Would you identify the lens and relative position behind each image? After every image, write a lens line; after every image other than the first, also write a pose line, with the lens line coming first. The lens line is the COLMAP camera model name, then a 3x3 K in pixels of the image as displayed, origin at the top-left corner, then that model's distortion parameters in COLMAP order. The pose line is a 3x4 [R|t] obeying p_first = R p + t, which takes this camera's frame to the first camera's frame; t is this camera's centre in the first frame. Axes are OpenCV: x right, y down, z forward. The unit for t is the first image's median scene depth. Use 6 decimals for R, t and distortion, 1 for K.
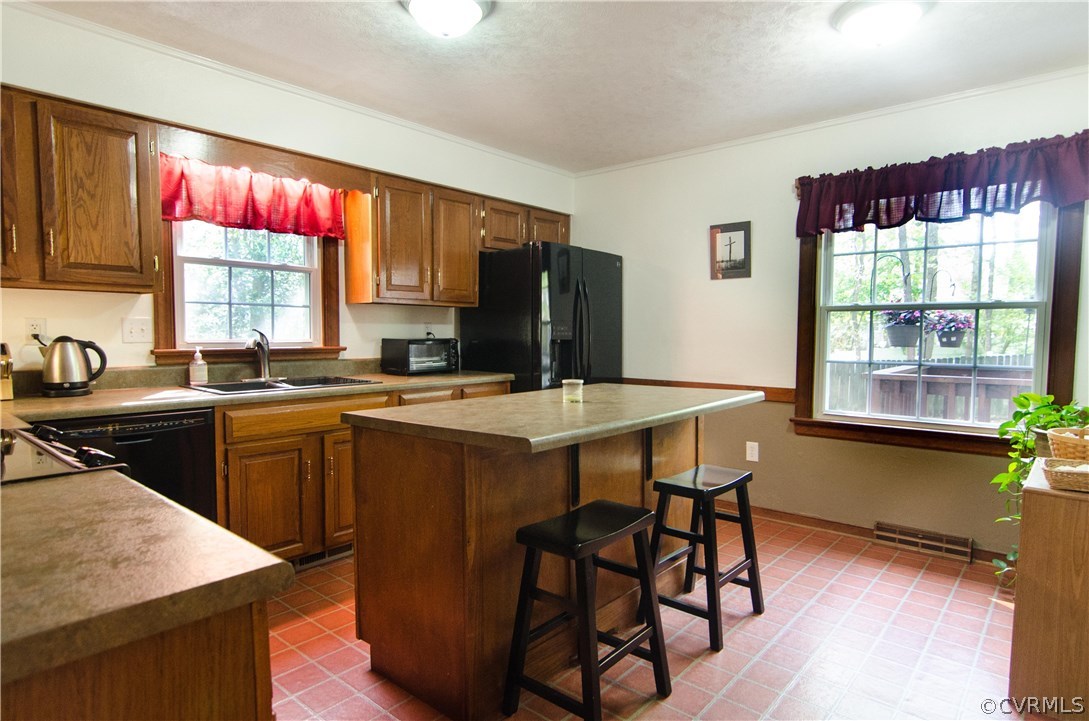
lens RADIAL K [[556.2, 0, 514.0], [0, 556.2, 361.4], [0, 0, 1]] dist [-0.004447, -0.000068]
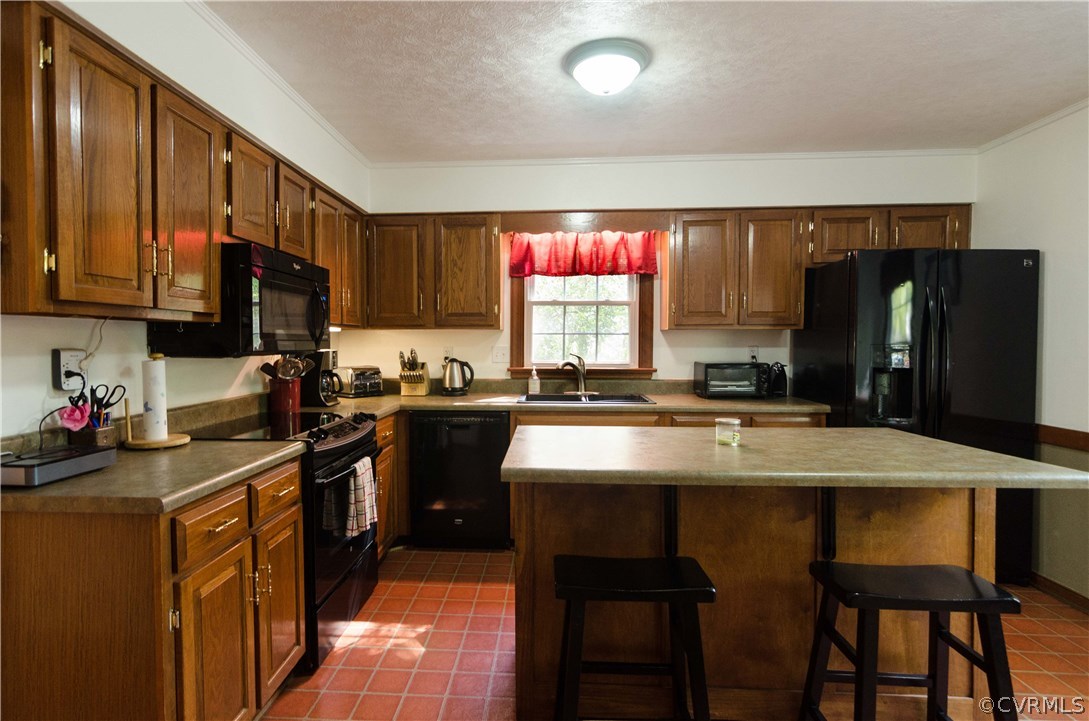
lens RADIAL K [[508.2, 0, 544.5], [0, 508.2, 360.5], [0, 0, 1]] dist [0.000636, 0.000803]
pose [[0.670400, 0.020325, -0.741722, 0.337369], [-0.039657, 0.999178, -0.008464, -0.027686], [0.740940, 0.035089, 0.670654, 0.155143]]
